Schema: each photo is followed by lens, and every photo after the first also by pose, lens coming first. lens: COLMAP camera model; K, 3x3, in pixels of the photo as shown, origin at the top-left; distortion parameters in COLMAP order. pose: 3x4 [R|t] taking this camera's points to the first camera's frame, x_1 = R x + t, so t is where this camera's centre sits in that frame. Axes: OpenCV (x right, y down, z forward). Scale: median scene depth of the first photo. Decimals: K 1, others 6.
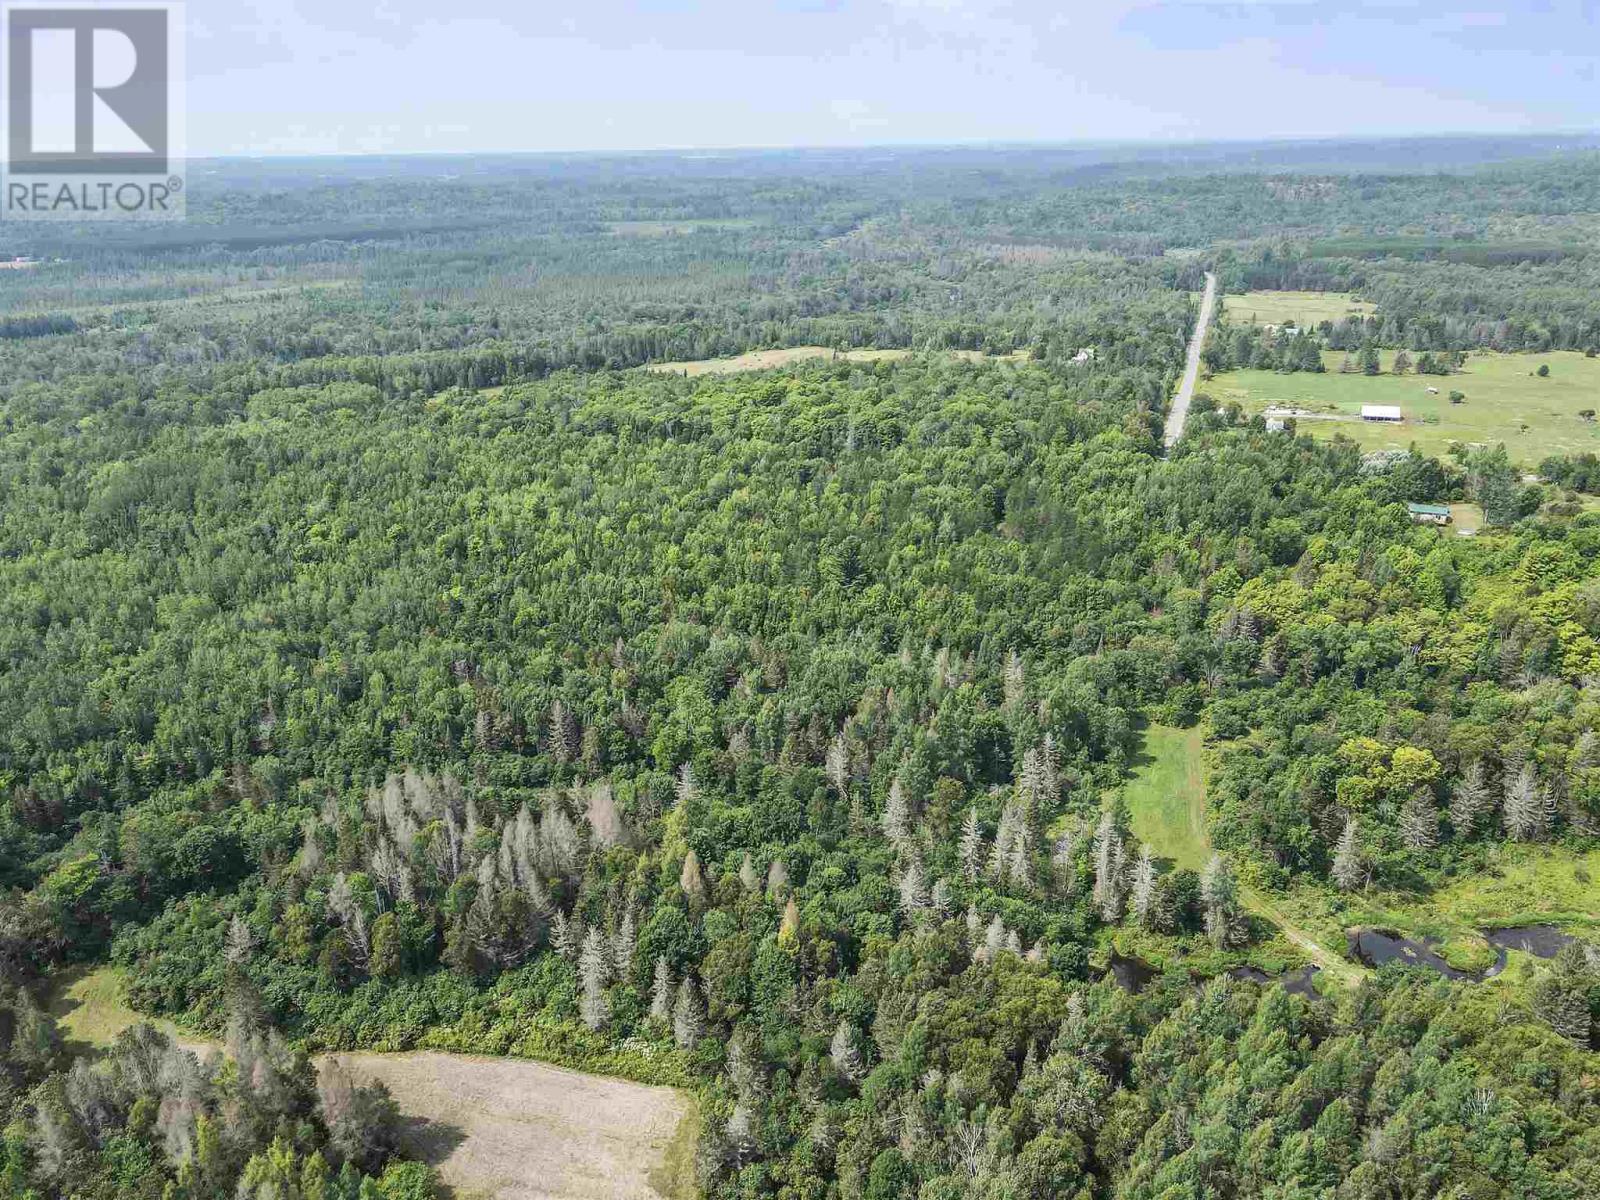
lens RADIAL K [[1167.3, 0, 799.8], [0, 1167.3, 596.9], [0, 0, 1]] dist [0.010692, 0.004477]
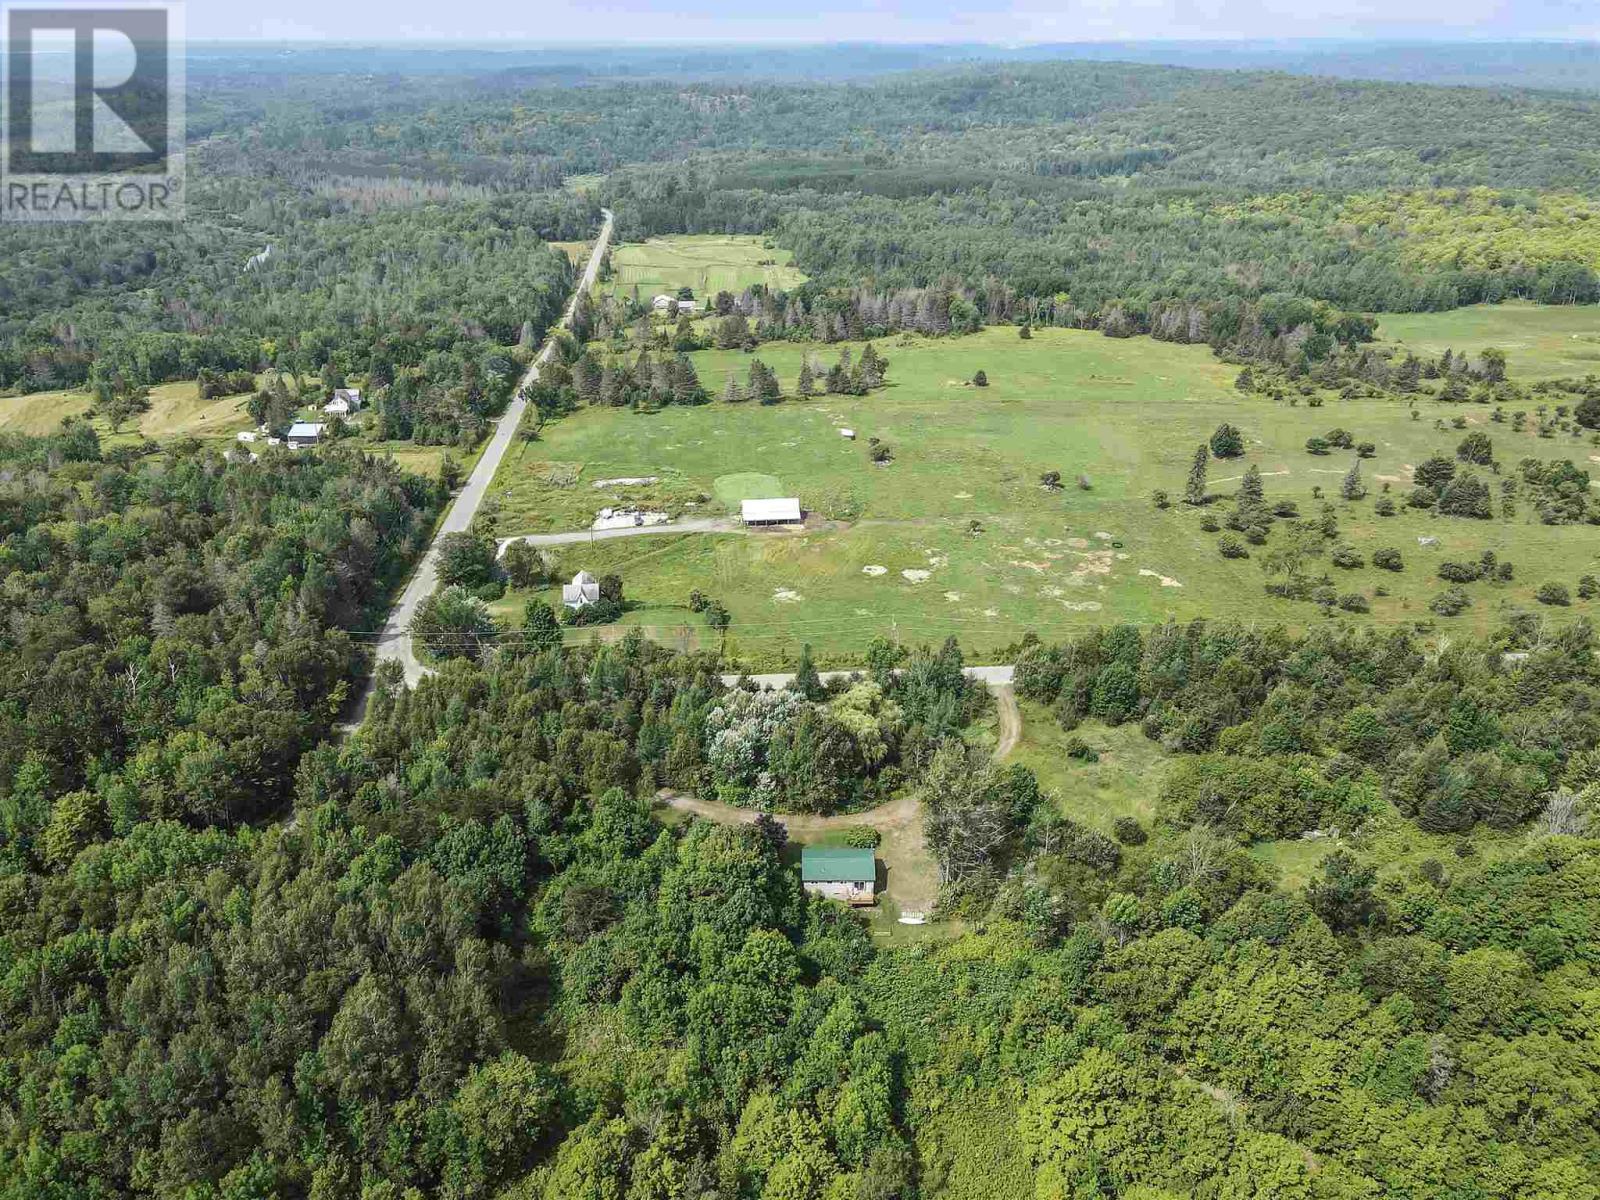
lens RADIAL K [[1167.3, 0, 799.8], [0, 1167.3, 596.9], [0, 0, 1]] dist [0.010692, 0.004477]
pose [[0.909213, -0.163633, 0.382827, 0.134643], [0.135831, 0.985797, 0.098765, -0.085804], [-0.393550, -0.037799, 0.918526, 0.216560]]
